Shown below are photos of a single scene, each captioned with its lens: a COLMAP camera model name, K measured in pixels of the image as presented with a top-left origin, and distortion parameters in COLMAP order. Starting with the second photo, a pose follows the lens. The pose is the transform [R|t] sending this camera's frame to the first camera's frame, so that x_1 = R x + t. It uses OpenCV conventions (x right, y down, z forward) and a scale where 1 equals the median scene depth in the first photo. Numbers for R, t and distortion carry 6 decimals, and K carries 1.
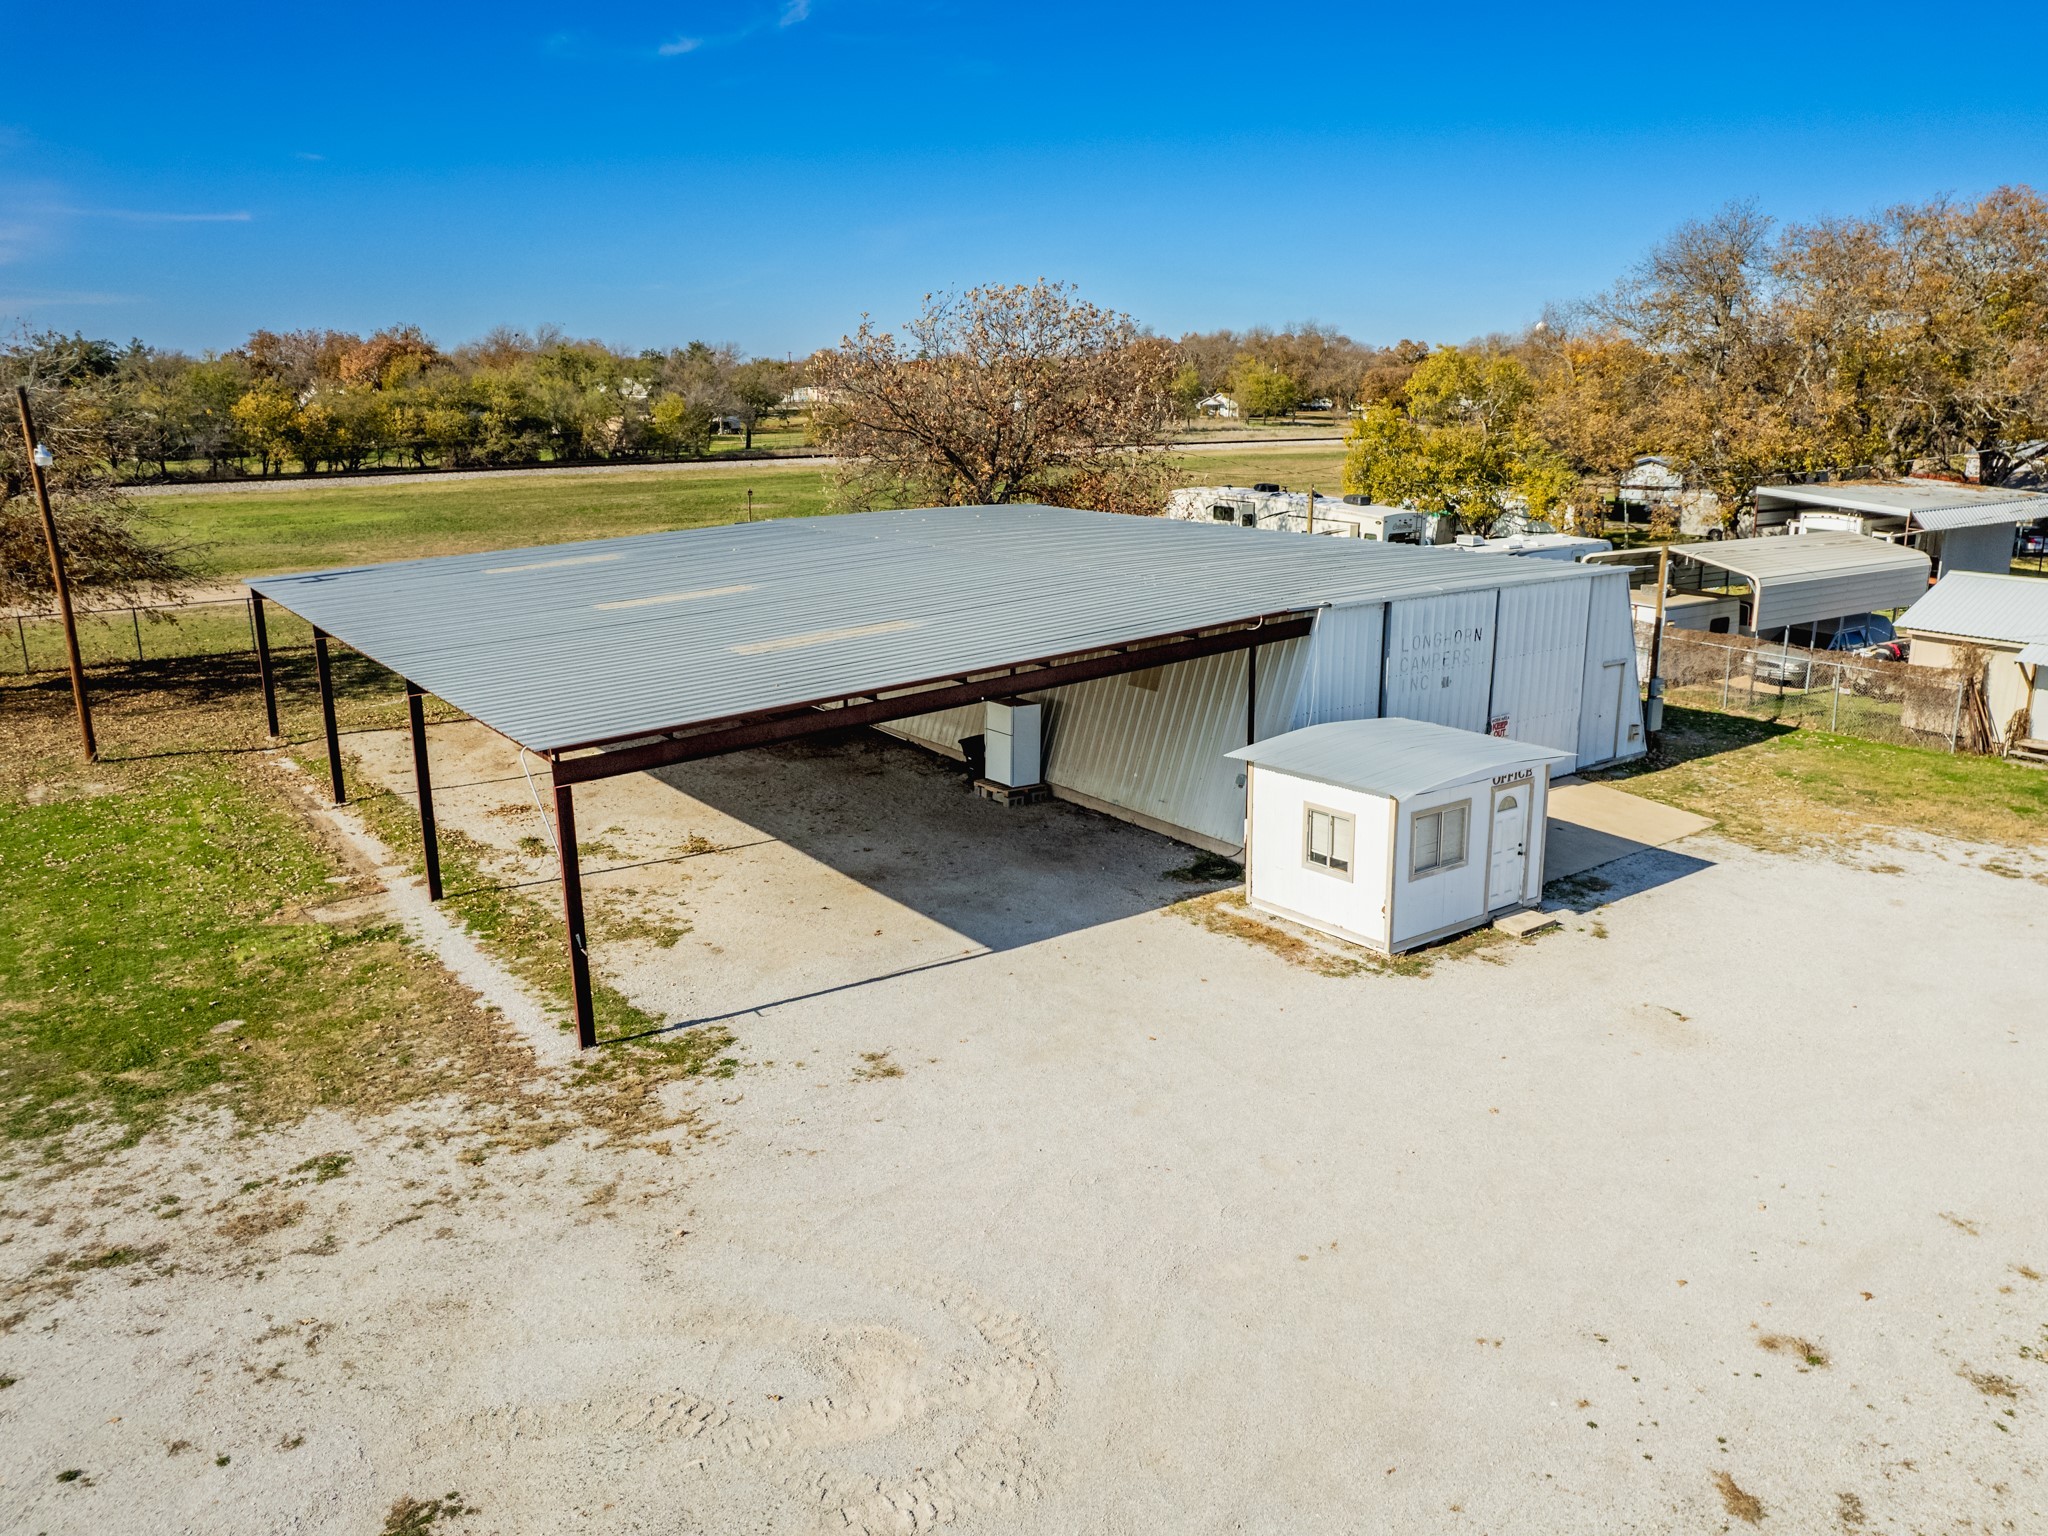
lens RADIAL K [[1592.5, 0, 1083.0], [0, 1592.5, 767.9], [0, 0, 1]] dist [-0.086875, 0.082177]
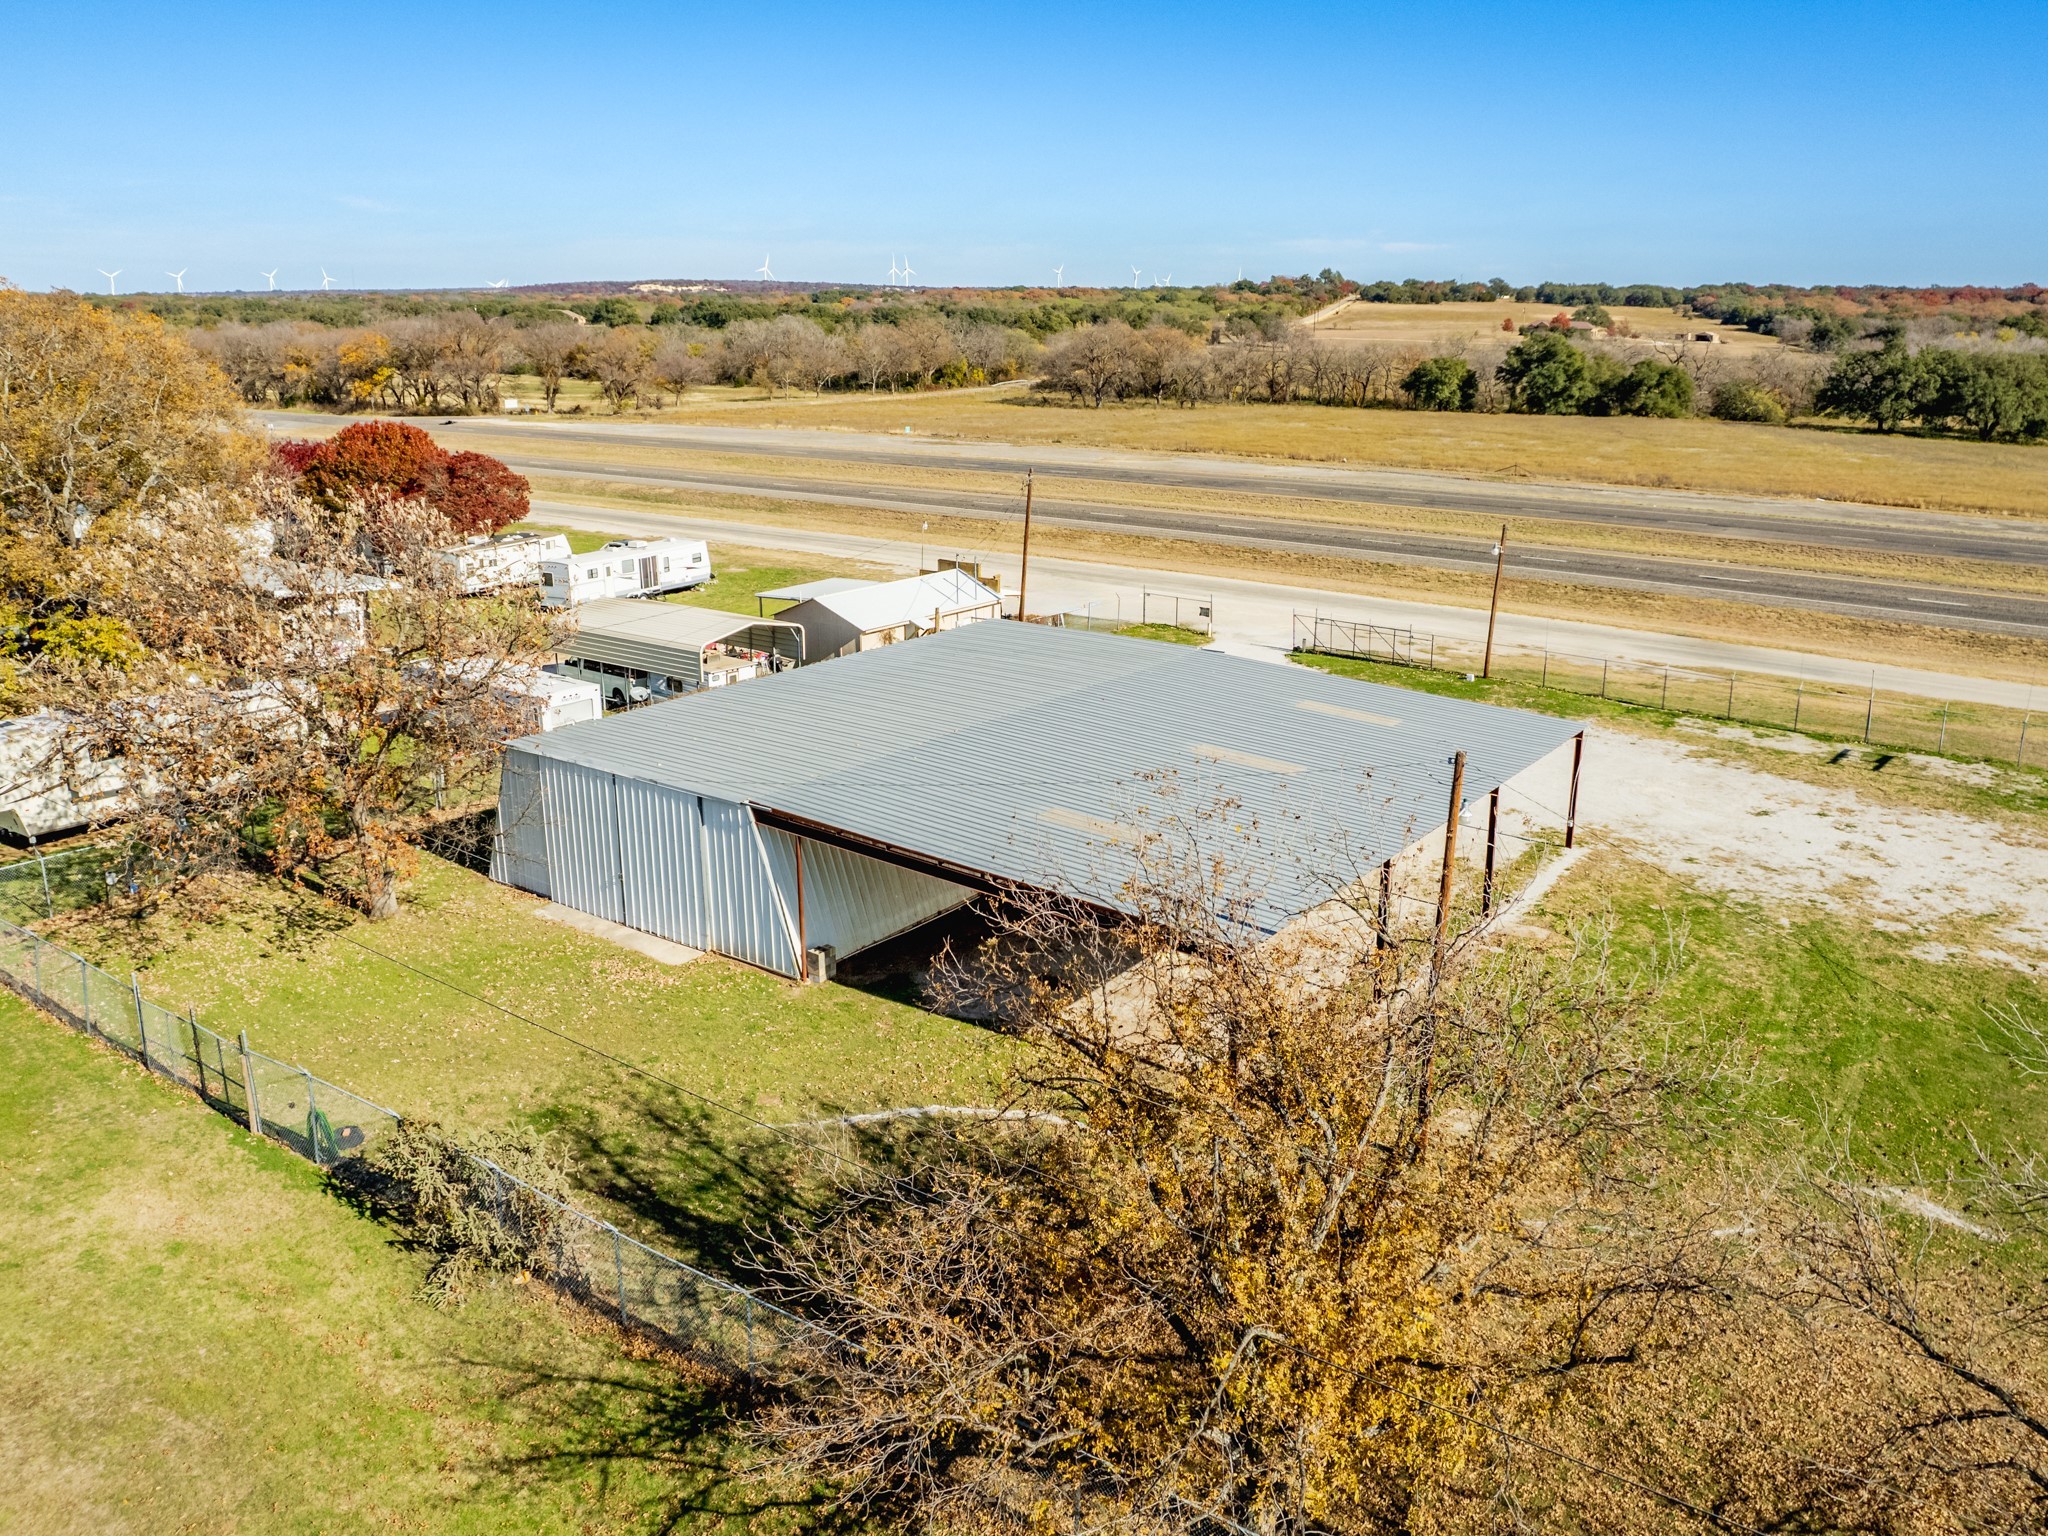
lens RADIAL K [[1592.5, 0, 1083.0], [0, 1592.5, 767.9], [0, 0, 1]] dist [-0.086875, 0.082177]
pose [[-0.330510, -0.267922, 0.904976, -2.203734], [0.209834, 0.914003, 0.347229, -0.927381], [-0.920181, 0.304657, -0.245868, 2.210770]]
